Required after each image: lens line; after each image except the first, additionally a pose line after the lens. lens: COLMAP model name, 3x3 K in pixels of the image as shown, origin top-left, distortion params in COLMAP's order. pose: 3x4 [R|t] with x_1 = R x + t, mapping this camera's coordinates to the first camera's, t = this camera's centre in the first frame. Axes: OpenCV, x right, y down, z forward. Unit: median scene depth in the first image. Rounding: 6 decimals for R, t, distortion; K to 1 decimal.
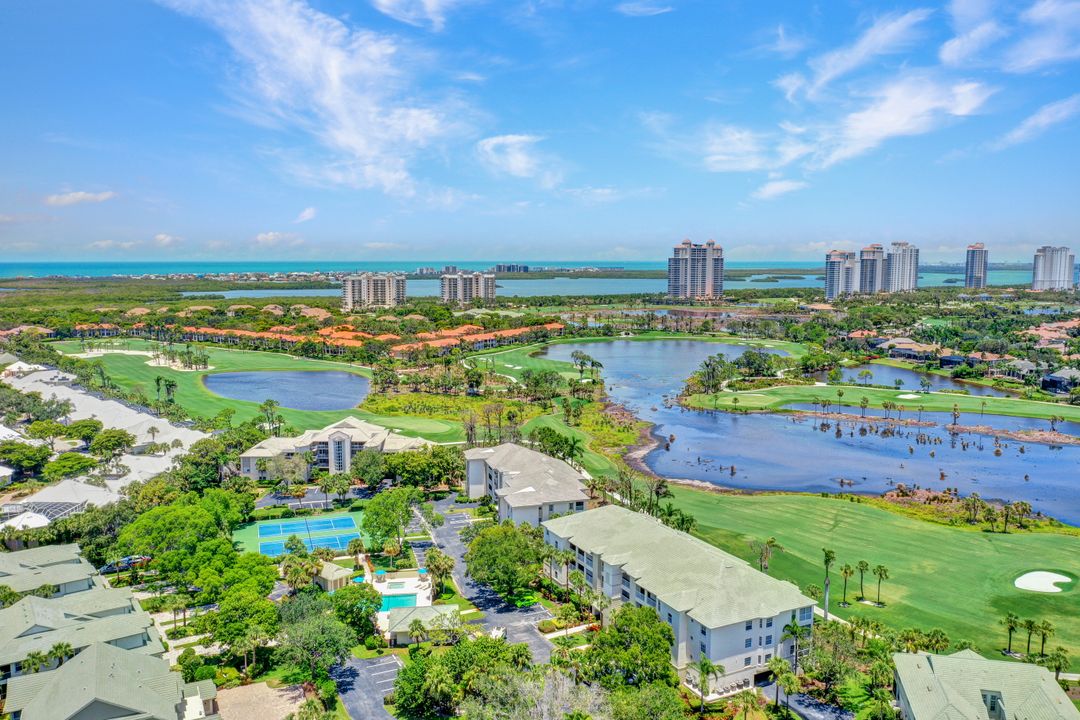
lens RADIAL K [[855.9, 0, 540.0], [0, 855.9, 360.0], [0, 0, 1]] dist [-0.010997, 0.000279]
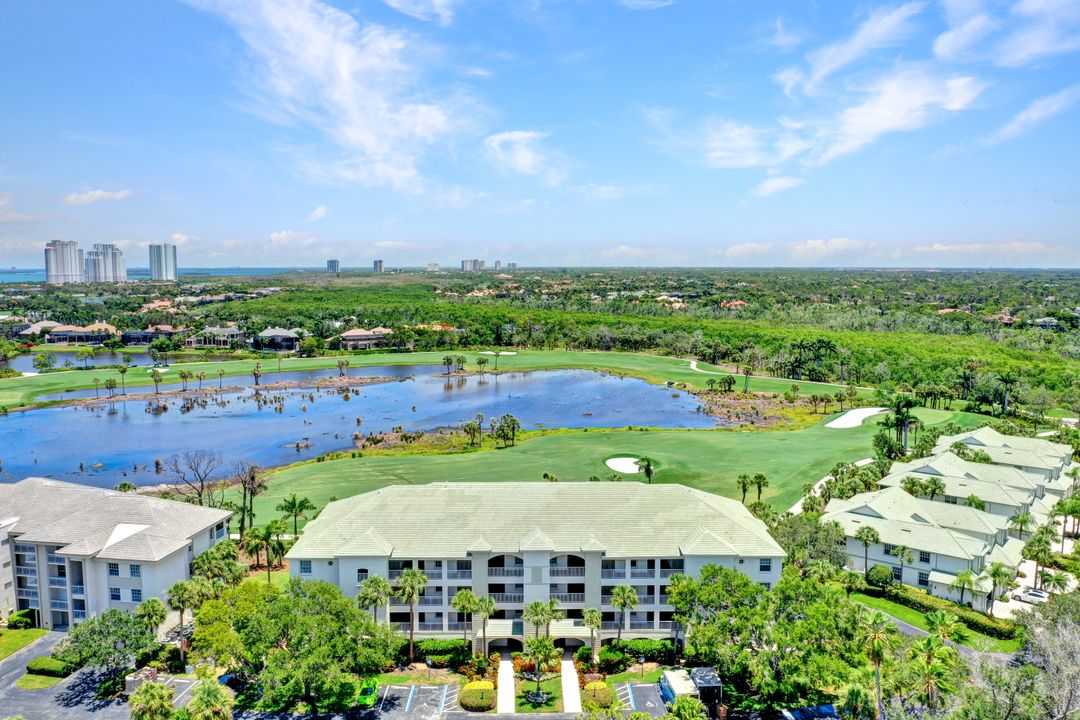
lens RADIAL K [[855.9, 0, 540.0], [0, 855.9, 360.0], [0, 0, 1]] dist [-0.010997, 0.000279]
pose [[0.445971, -0.105865, 0.888765, -0.124686], [0.112936, 0.991700, 0.061456, 0.016874], [-0.887894, 0.072966, 0.454225, 0.192714]]
